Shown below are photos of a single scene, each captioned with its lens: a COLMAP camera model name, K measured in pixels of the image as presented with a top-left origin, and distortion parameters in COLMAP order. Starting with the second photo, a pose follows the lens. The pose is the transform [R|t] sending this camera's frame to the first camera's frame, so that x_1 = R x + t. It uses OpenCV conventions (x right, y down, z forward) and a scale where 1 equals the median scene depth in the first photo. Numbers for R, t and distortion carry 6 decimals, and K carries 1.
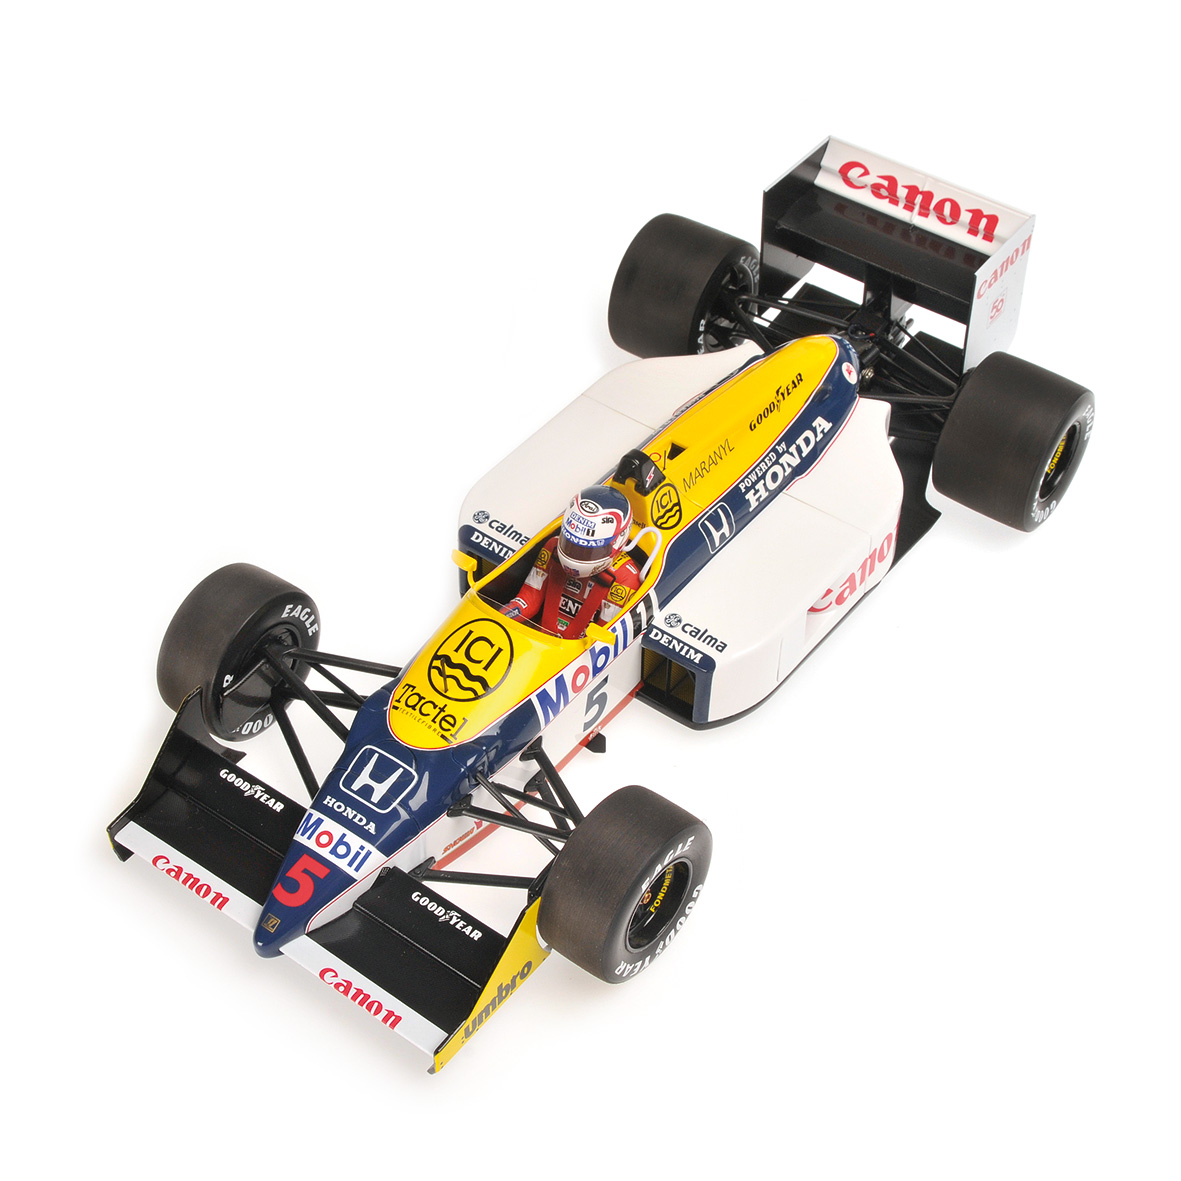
lens RADIAL K [[7131.5, 0, 589.7], [0, 7131.5, 591.1], [0, 0, 1]] dist [-0.000736, 0.000000]
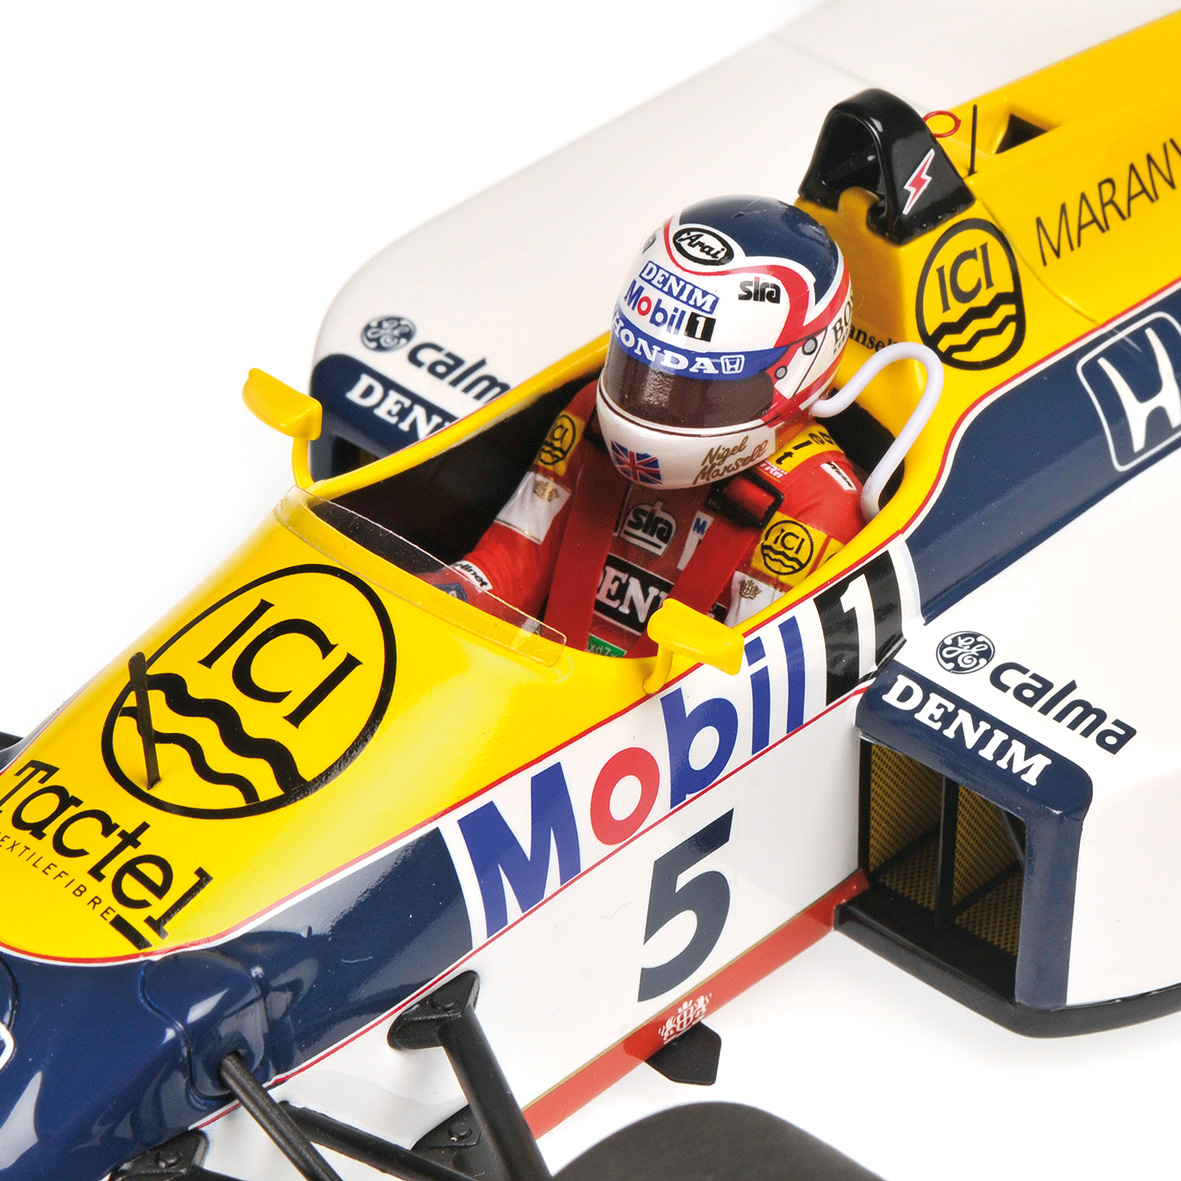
lens RADIAL K [[7131.5, 0, 593.5], [0, 7131.5, 588.7], [0, 0, 1]] dist [-0.000736, 0.000000]
pose [[0.987212, 0.045711, -0.152718, 0.041995], [-0.080132, 0.970471, -0.227518, 0.071071], [0.137808, 0.236846, 0.961724, 0.710434]]
